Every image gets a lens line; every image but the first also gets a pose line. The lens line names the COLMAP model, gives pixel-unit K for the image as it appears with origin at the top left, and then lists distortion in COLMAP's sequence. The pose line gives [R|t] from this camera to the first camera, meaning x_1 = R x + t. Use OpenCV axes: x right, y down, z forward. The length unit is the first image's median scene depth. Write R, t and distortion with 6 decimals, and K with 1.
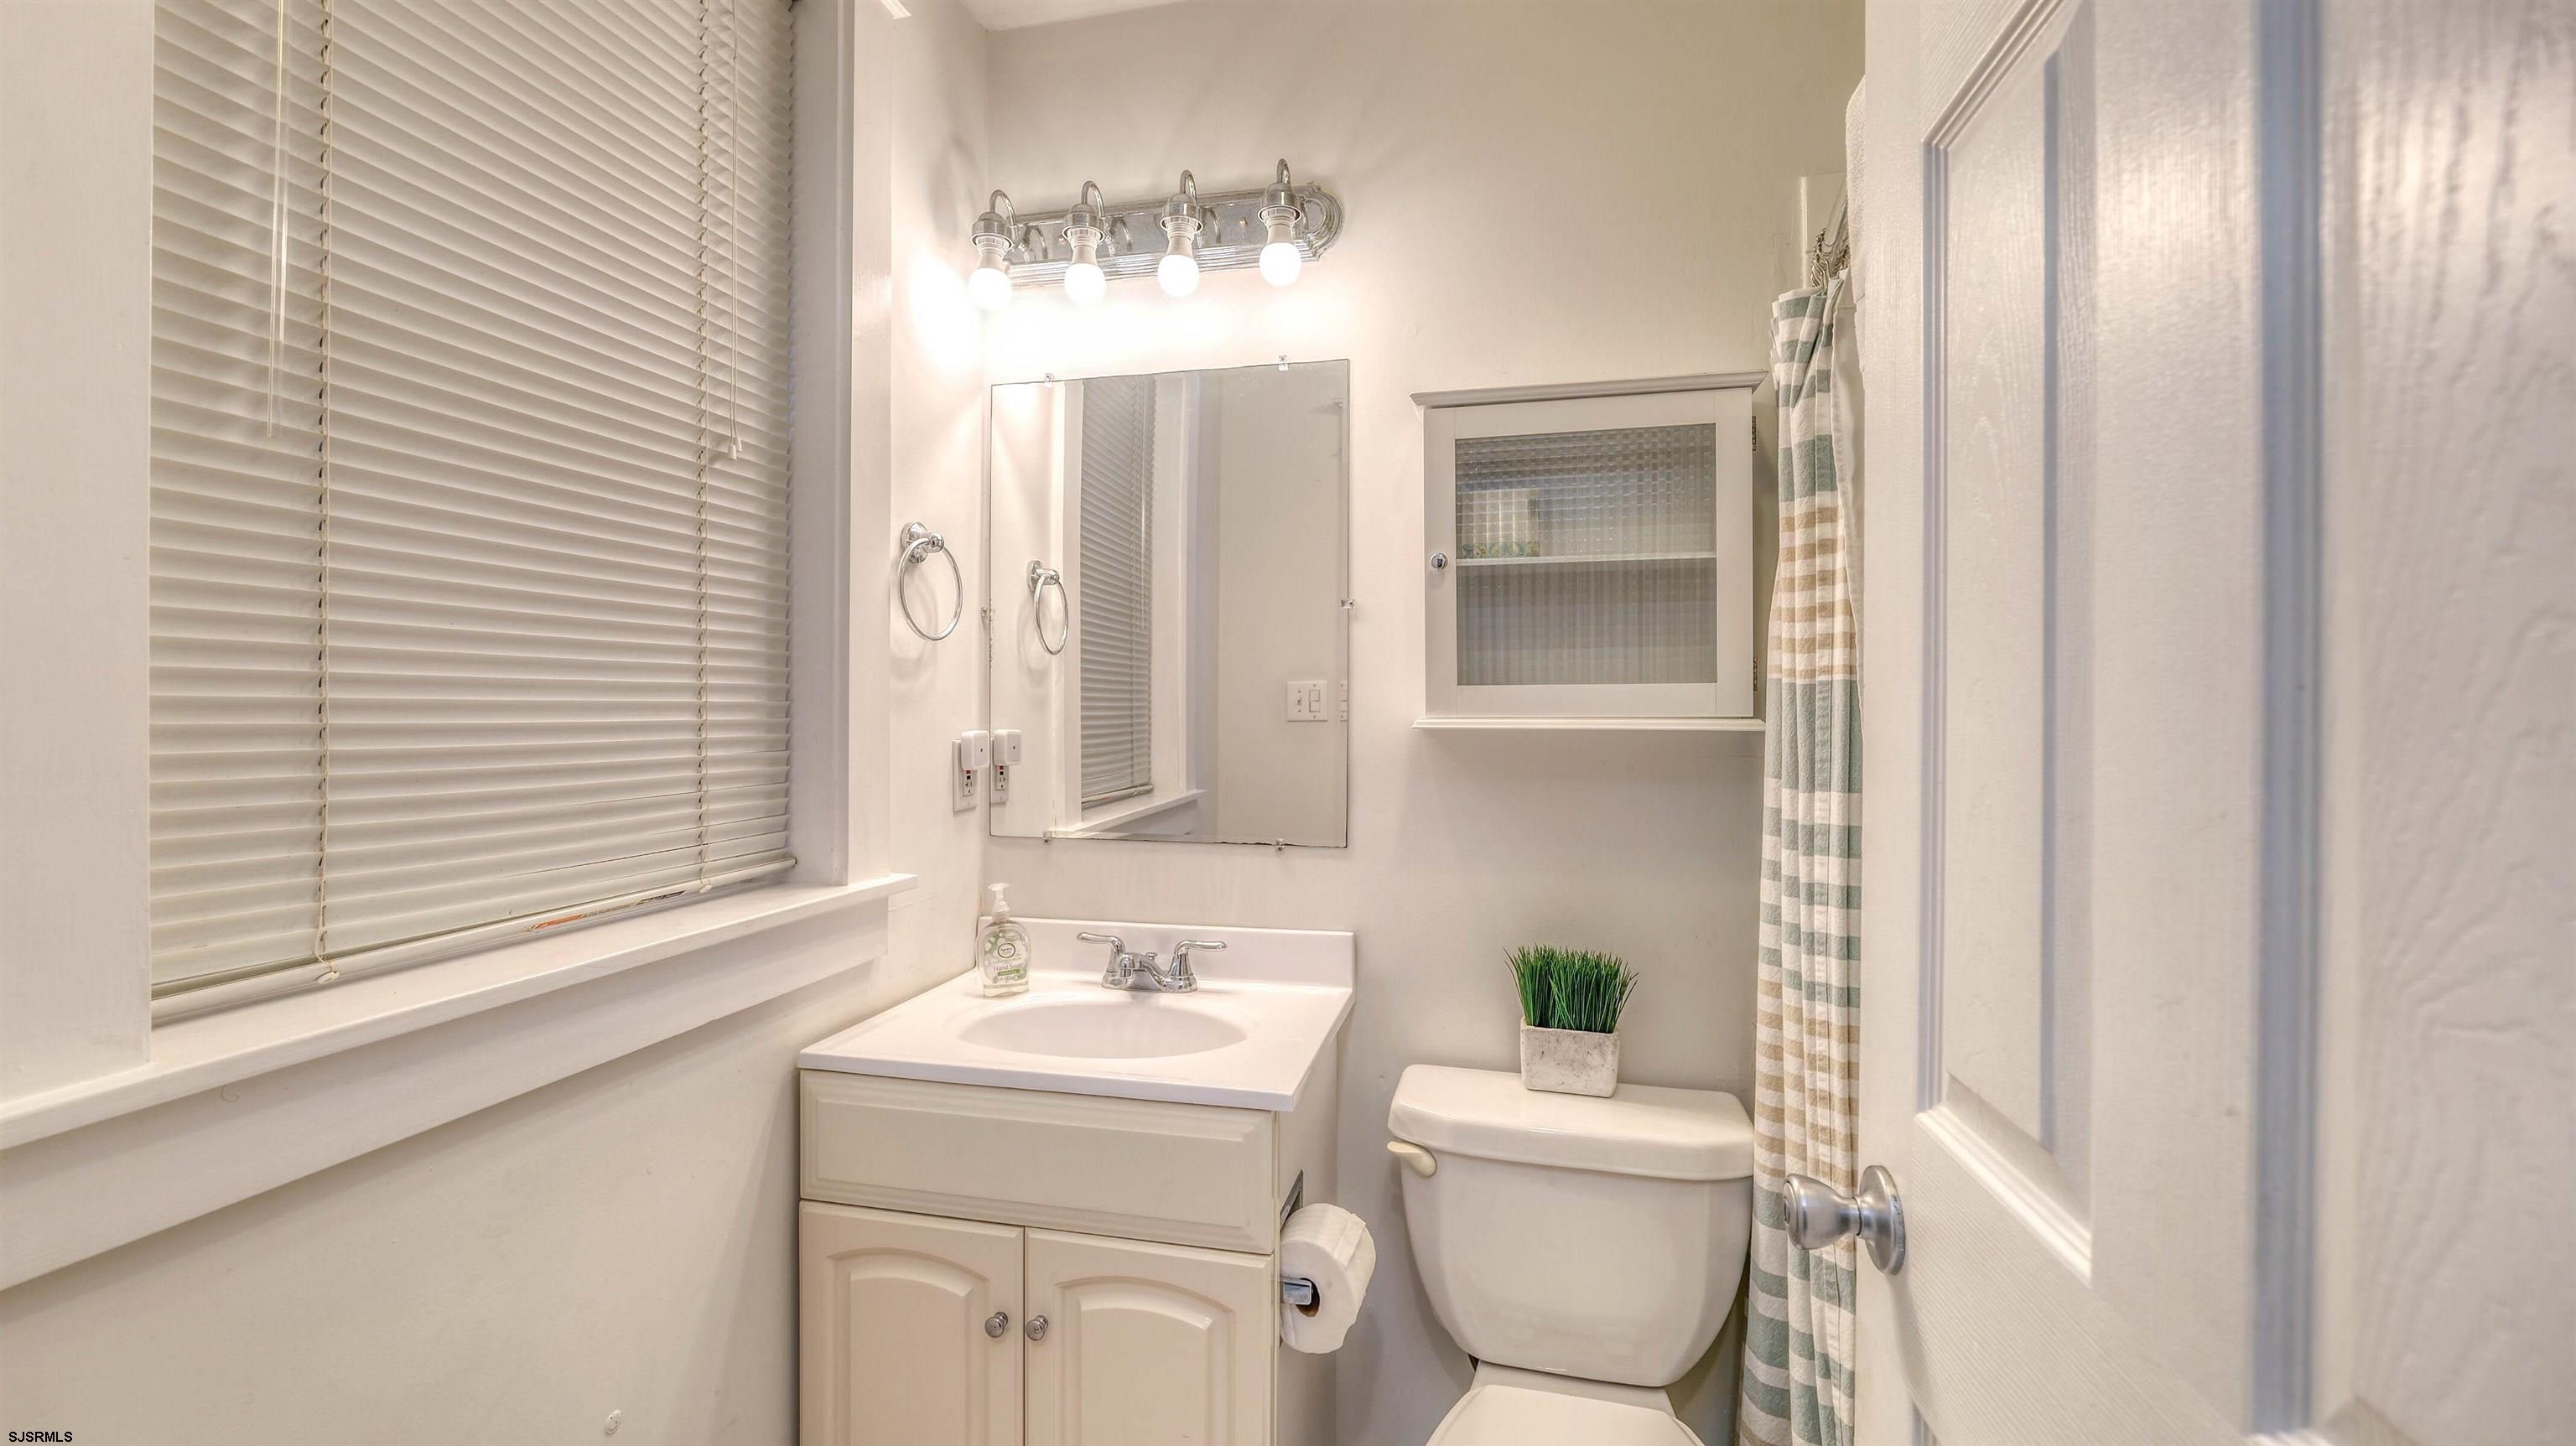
lens RADIAL K [[1040.1, 0, 1269.7], [0, 1040.1, 725.0], [0, 0, 1]] dist [-0.006278, -0.000399]
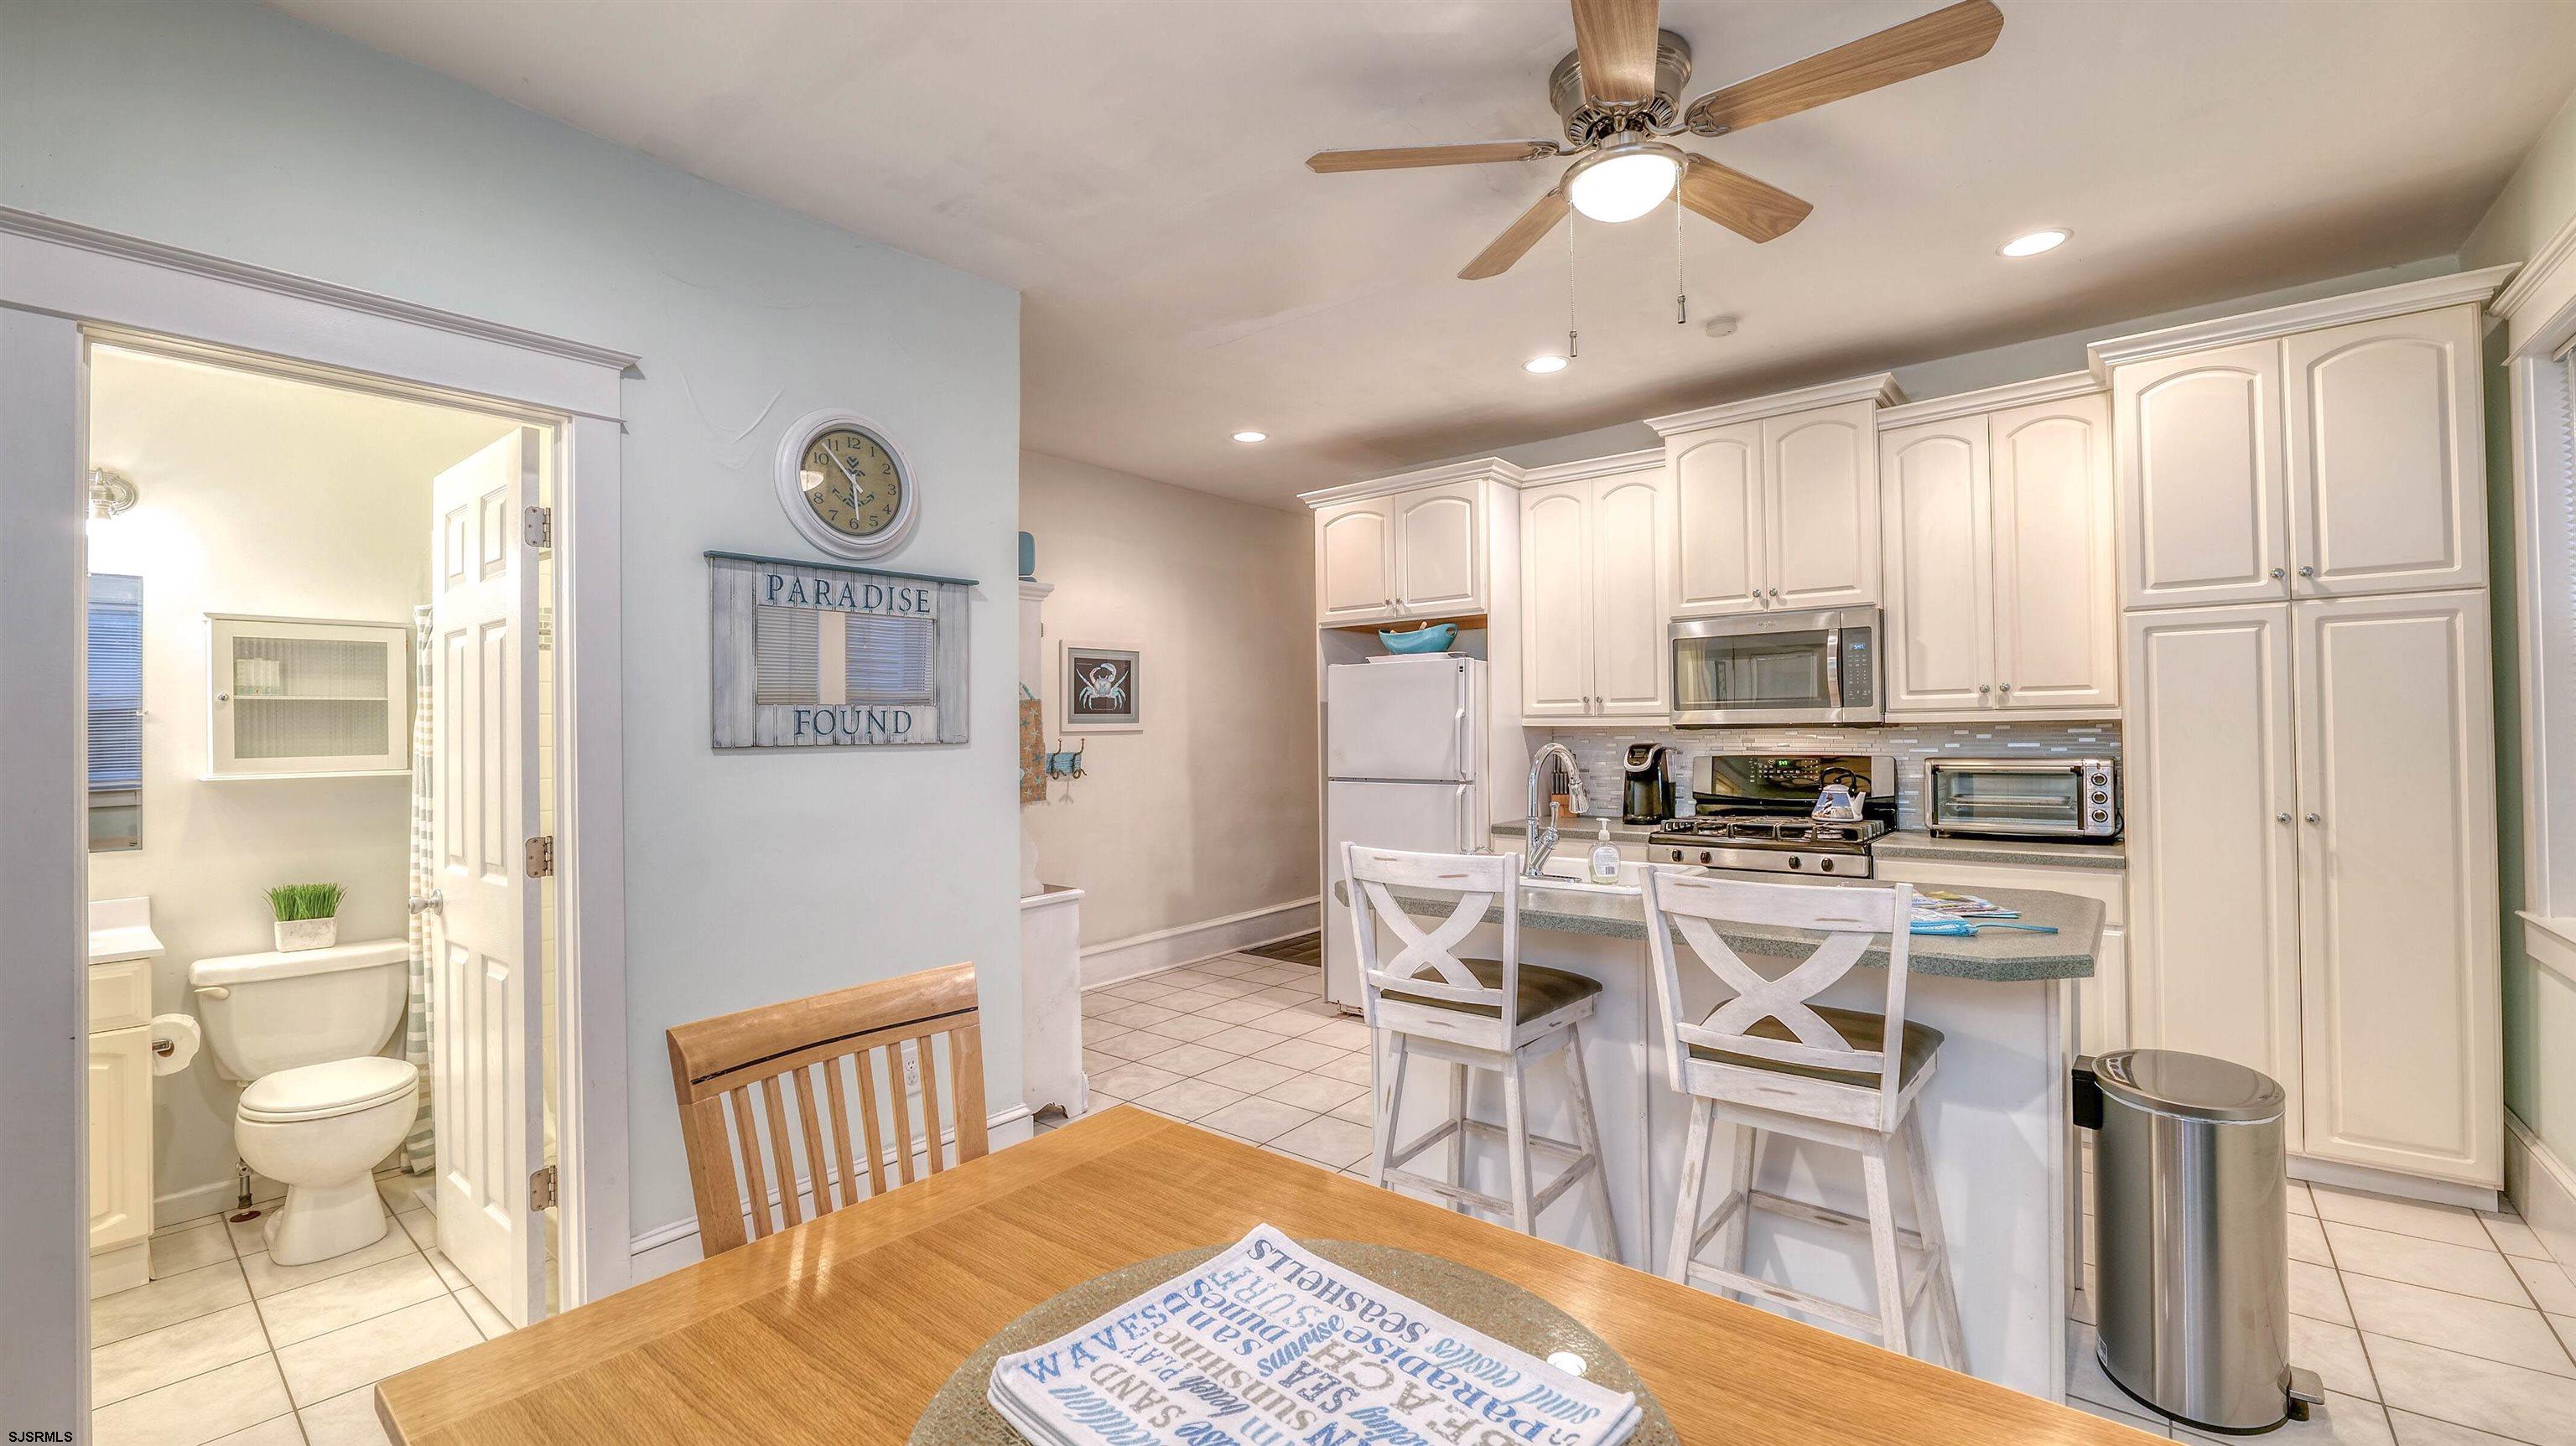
lens RADIAL K [[1040.1, 0, 1263.7], [0, 1040.1, 725.0], [0, 0, 1]] dist [-0.006278, -0.000399]
pose [[0.451905, -0.003668, 0.892058, -0.732315], [0.017055, 0.999844, -0.004529, -0.062296], [-0.891903, 0.017261, 0.451898, -1.751979]]
